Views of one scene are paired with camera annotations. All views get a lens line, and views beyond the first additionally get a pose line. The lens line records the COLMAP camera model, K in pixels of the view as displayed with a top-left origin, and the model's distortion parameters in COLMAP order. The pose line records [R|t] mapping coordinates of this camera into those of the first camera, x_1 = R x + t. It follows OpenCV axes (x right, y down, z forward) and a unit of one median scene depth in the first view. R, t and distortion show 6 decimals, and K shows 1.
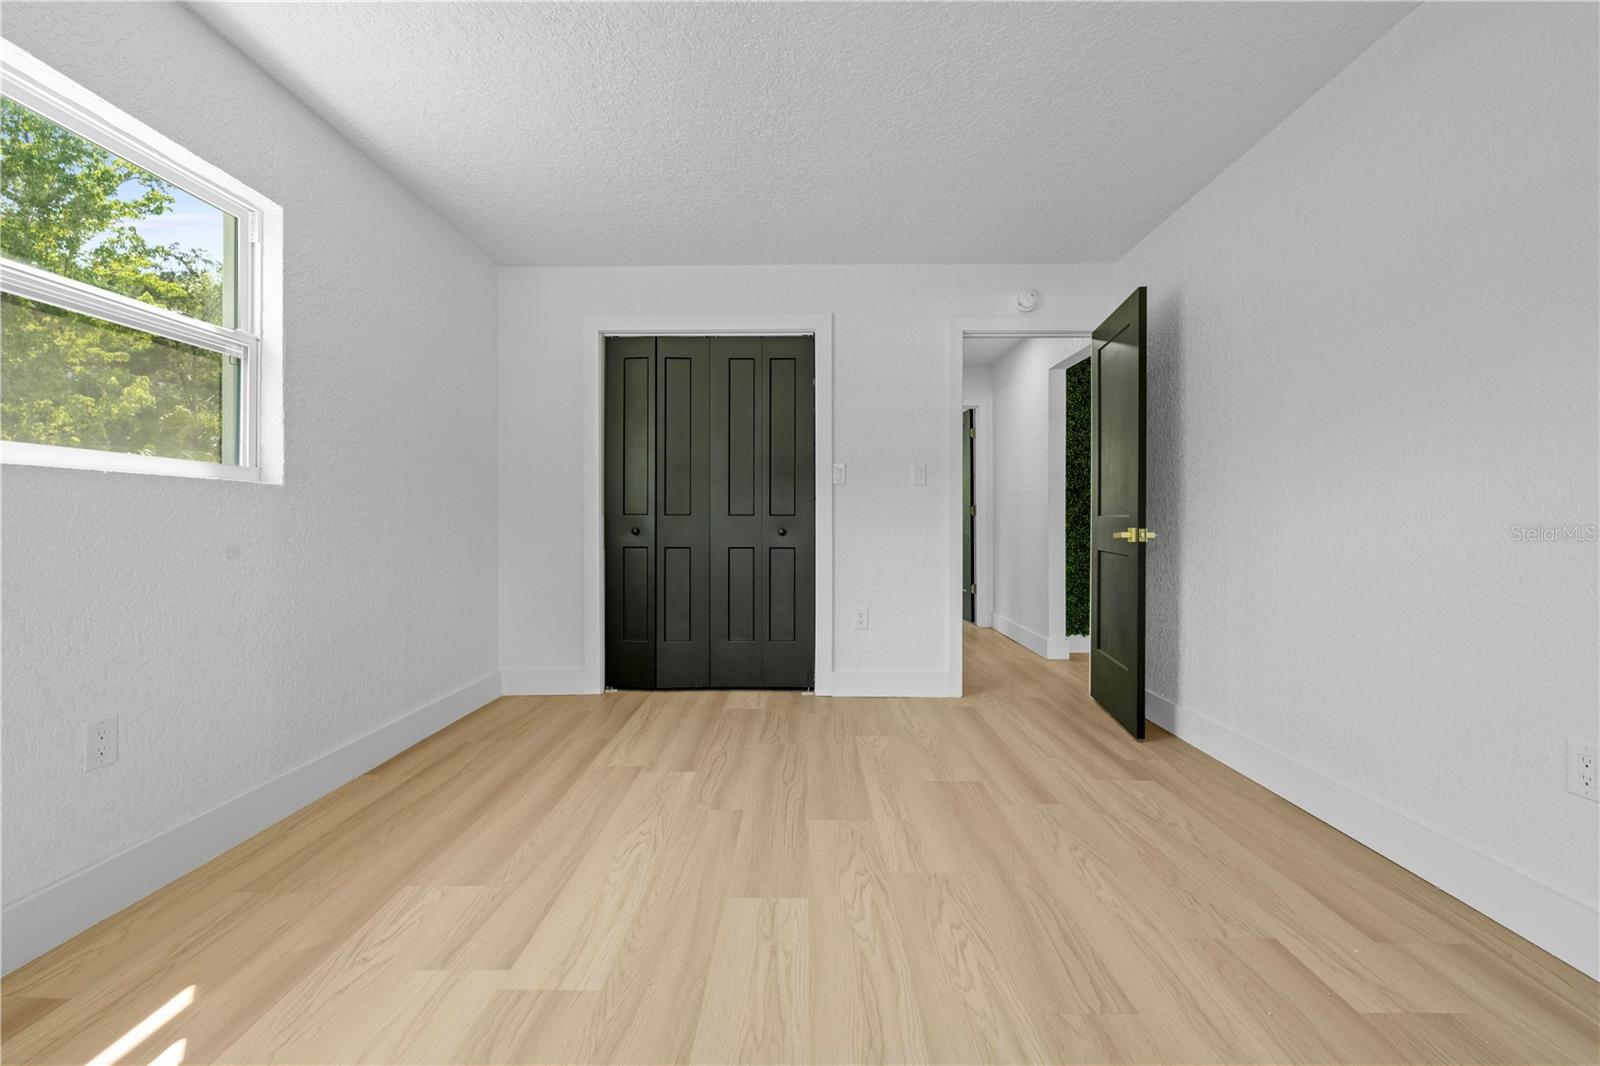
lens RADIAL K [[676.3, 0, 796.7], [0, 676.3, 524.9], [0, 0, 1]] dist [0.001075, -0.001408]
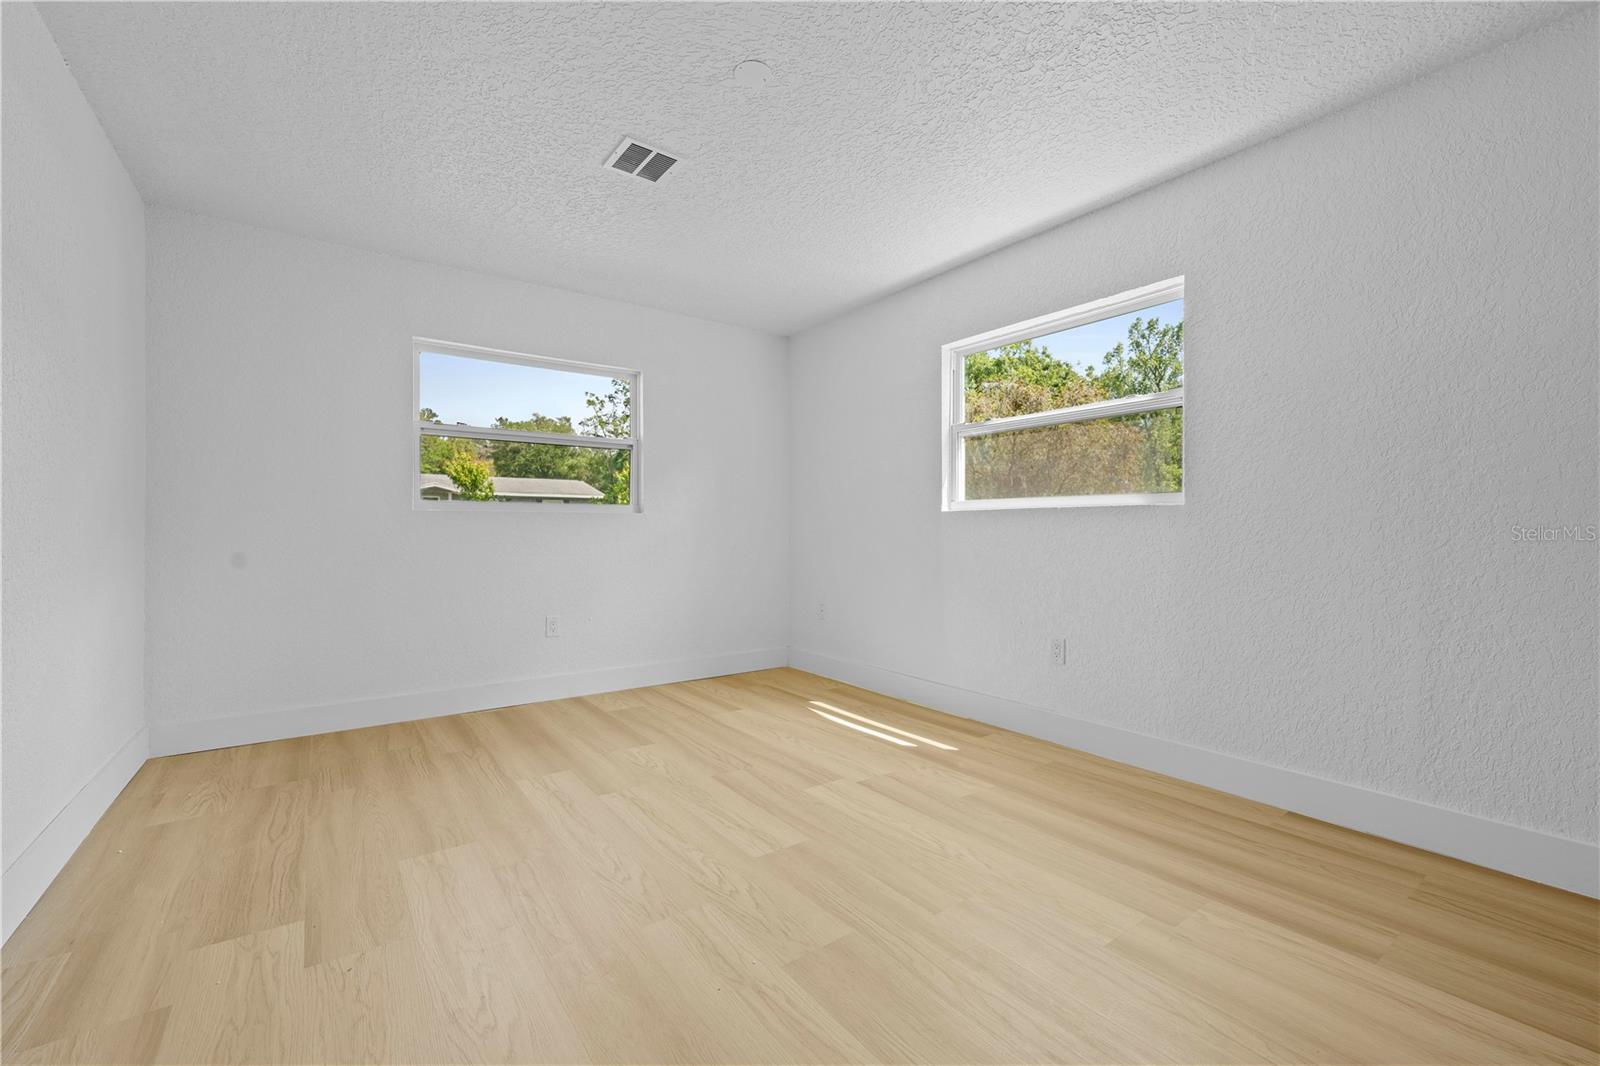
lens RADIAL K [[676.3, 0, 801.8], [0, 676.3, 531.6], [0, 0, 1]] dist [0.001075, -0.001408]
pose [[-0.801546, -0.001656, -0.597931, 0.638896], [-0.005229, 0.999977, 0.004240, -0.015043], [0.597911, 0.006525, -0.801536, 1.950153]]
